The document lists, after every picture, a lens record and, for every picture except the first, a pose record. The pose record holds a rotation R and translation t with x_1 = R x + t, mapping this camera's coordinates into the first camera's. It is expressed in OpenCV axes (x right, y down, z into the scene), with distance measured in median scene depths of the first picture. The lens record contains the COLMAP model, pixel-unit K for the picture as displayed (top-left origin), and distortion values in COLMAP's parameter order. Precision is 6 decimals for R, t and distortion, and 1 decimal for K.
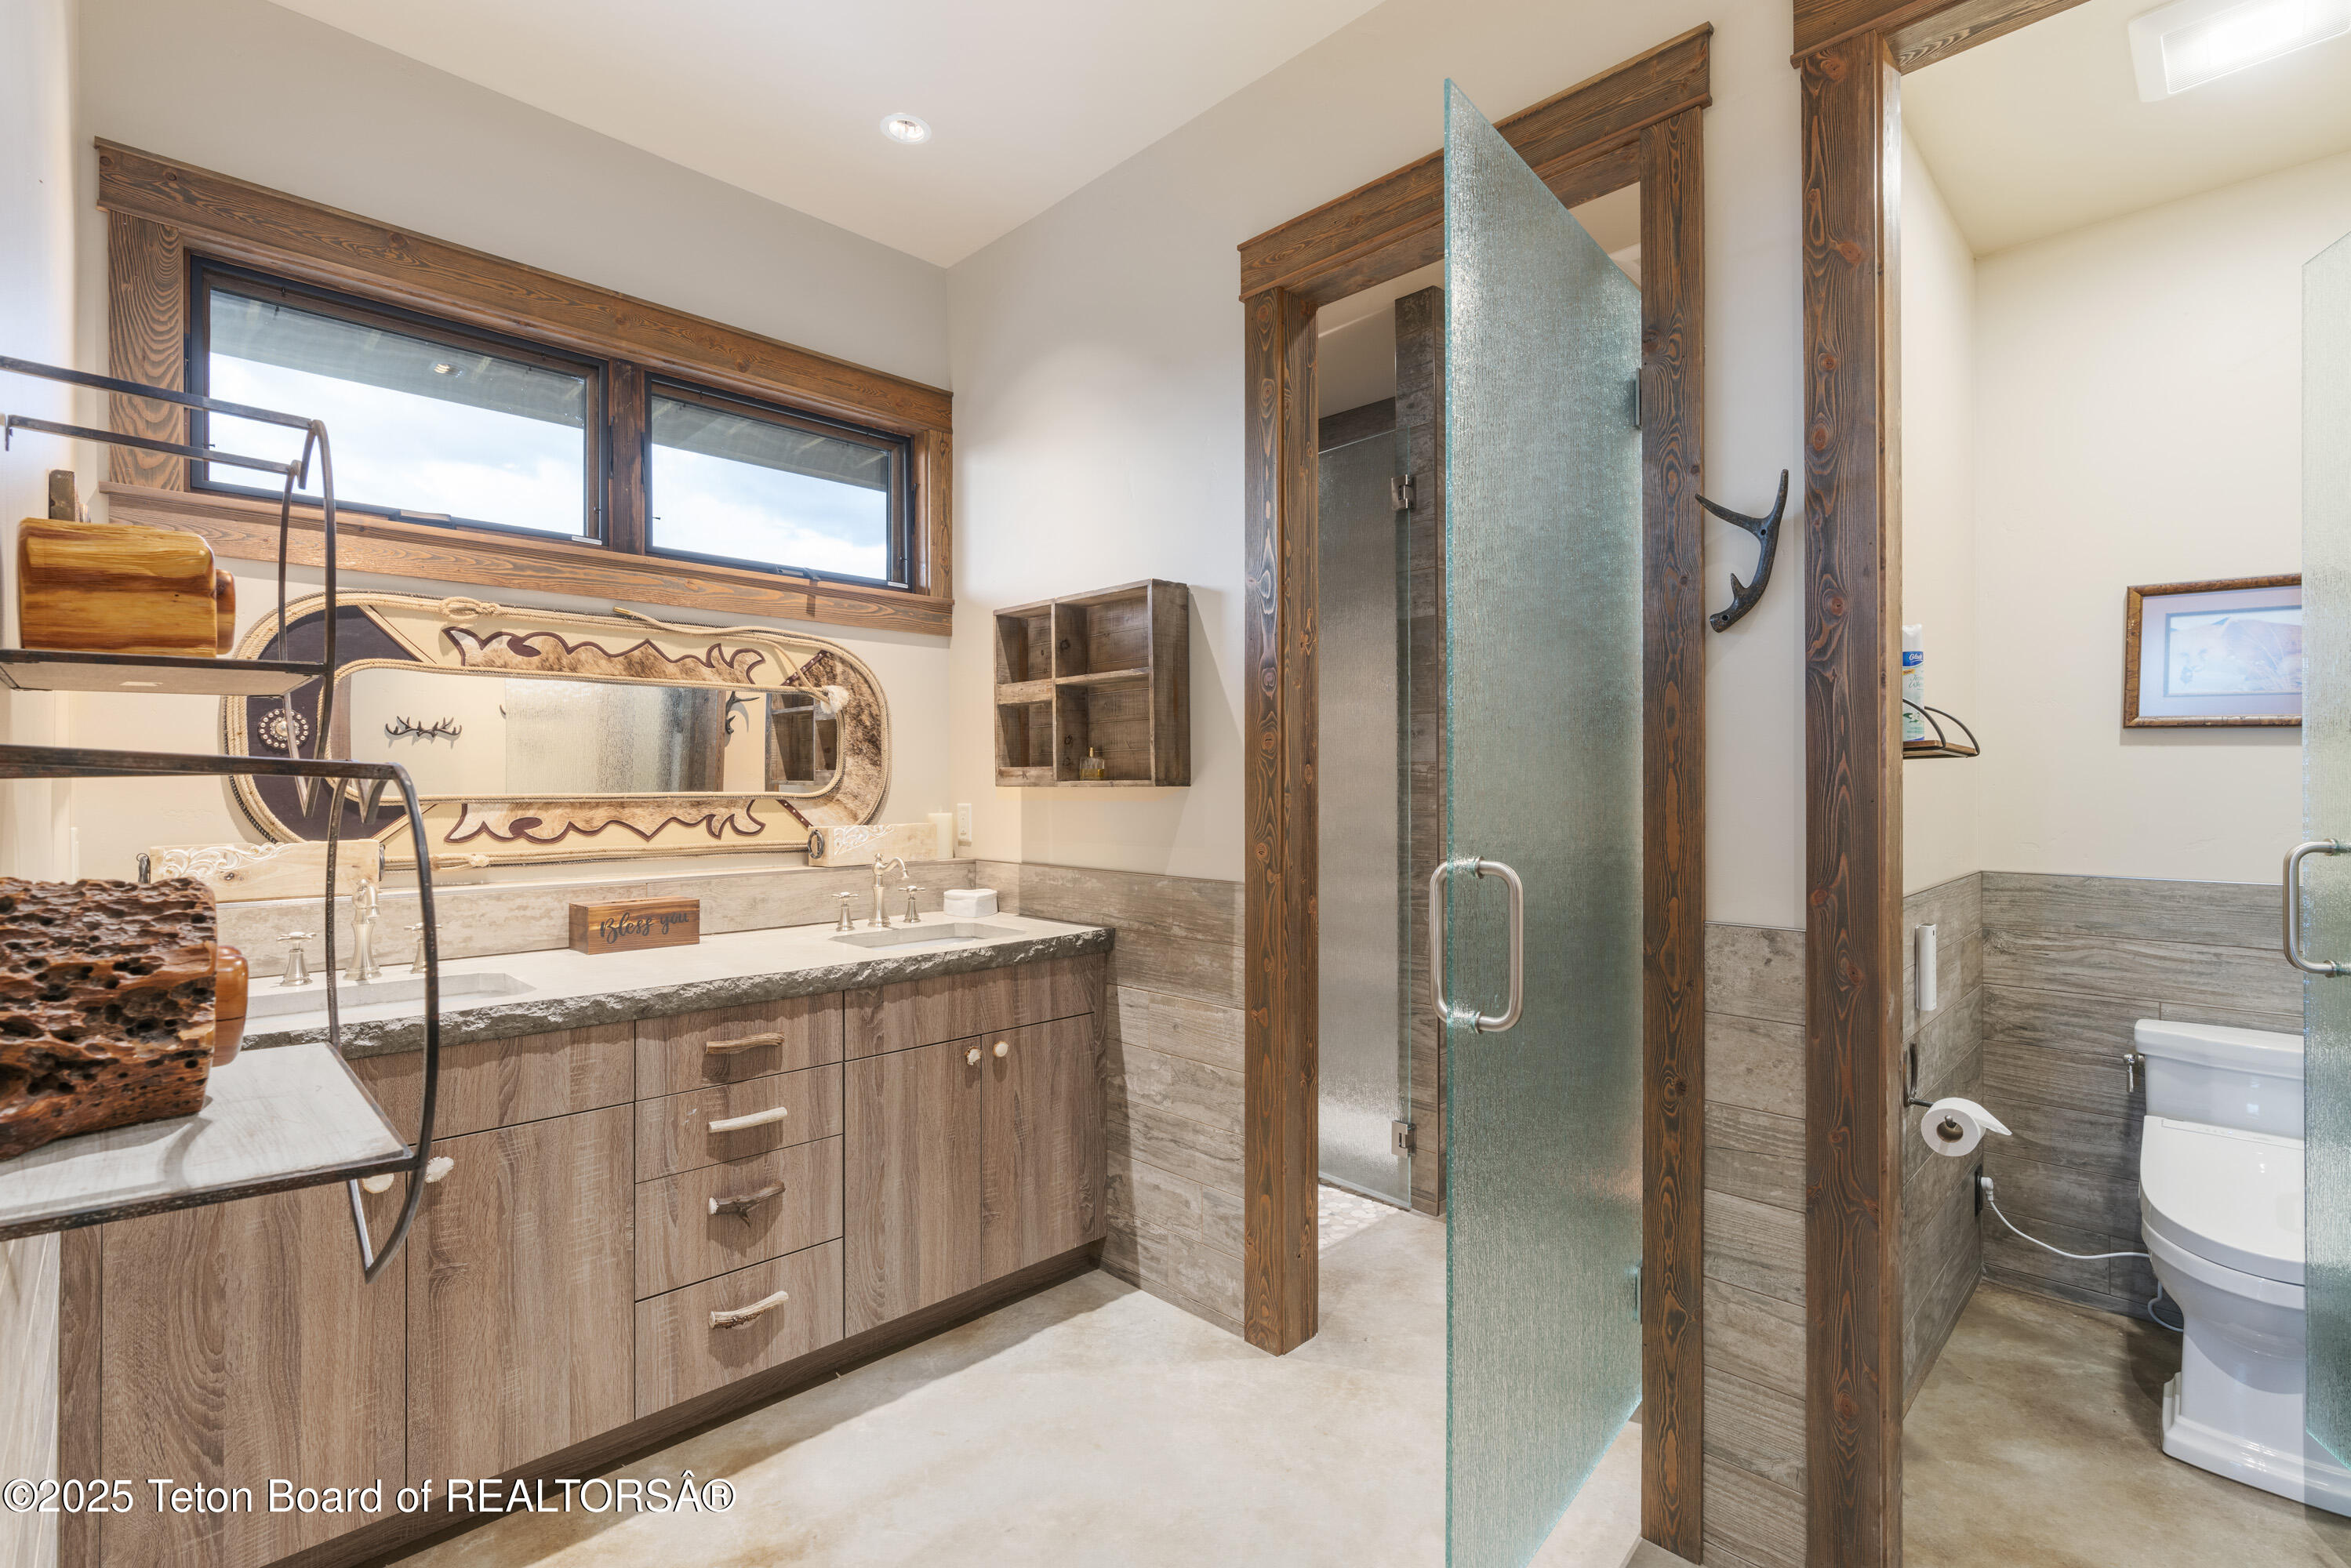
lens RADIAL K [[1062.2, 0, 1186.7], [0, 1062.2, 767.8], [0, 0, 1]] dist [-0.004197, 0.000972]
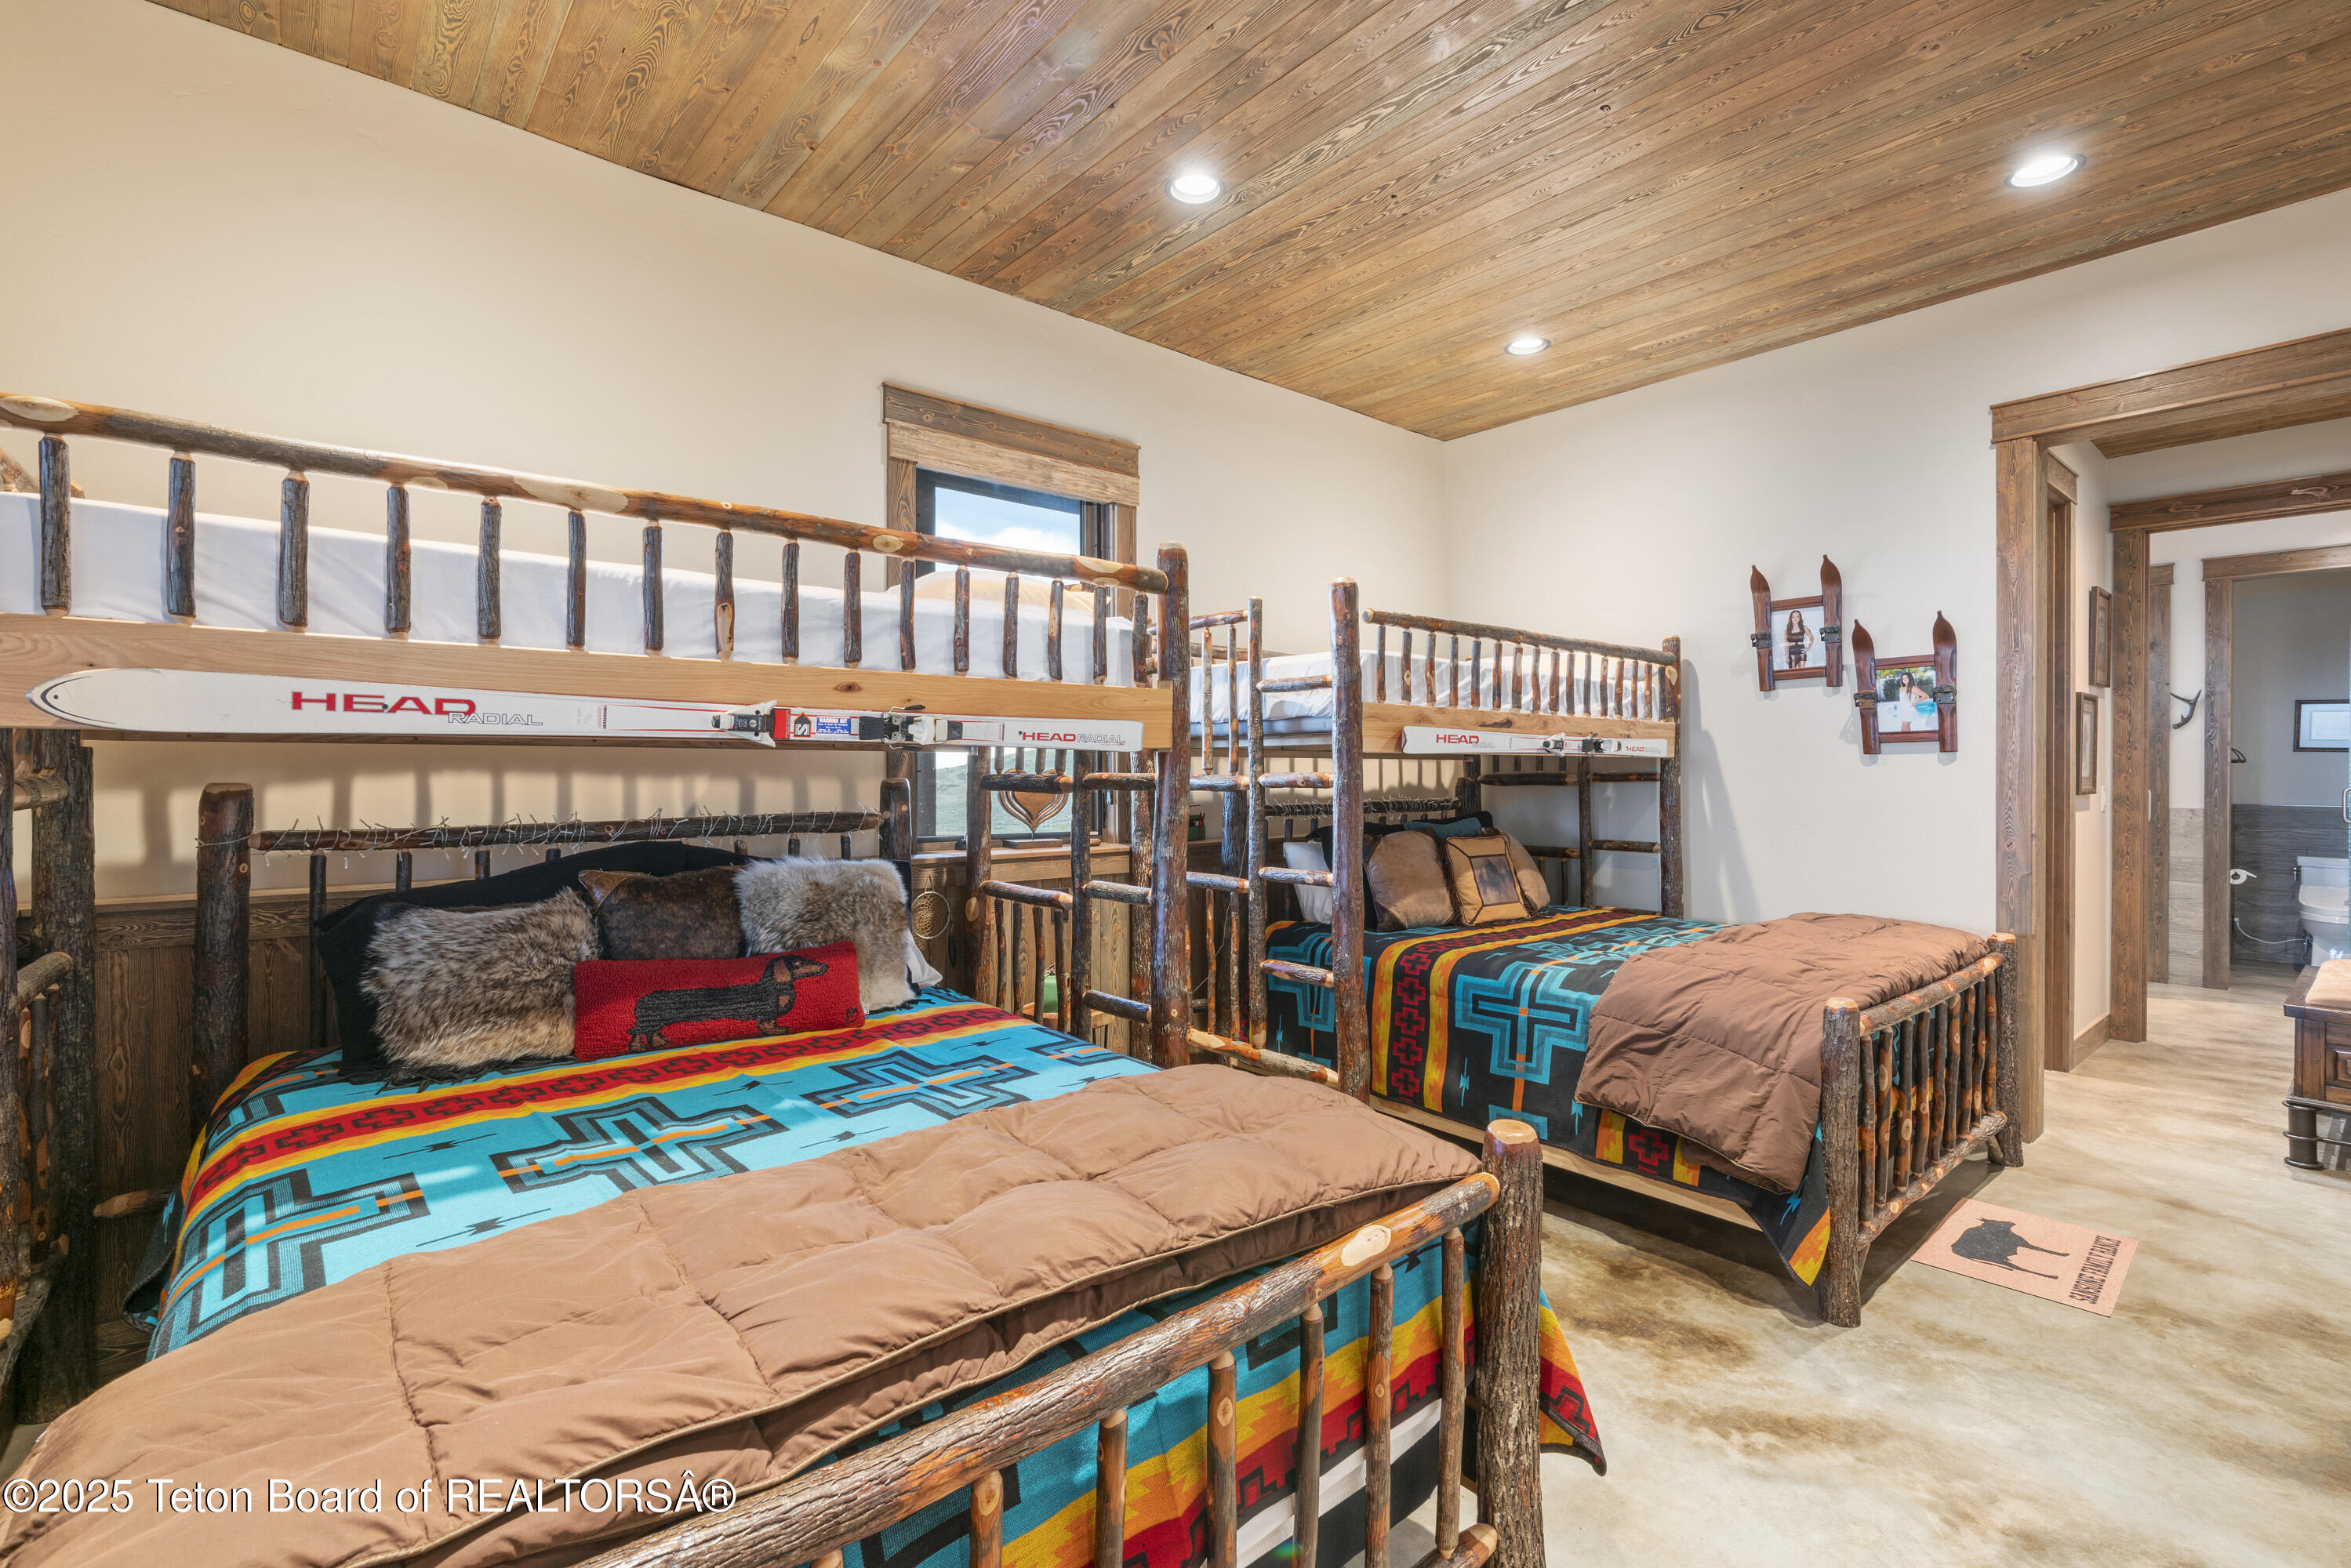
lens RADIAL K [[1062.2, 0, 1163.6], [0, 1062.2, 793.3], [0, 0, 1]] dist [-0.004197, 0.000972]
pose [[0.995818, 0.000939, -0.091358, -2.666946], [0.000062, 0.999940, 0.010957, 0.054079], [0.091363, -0.010917, 0.995758, -2.991900]]
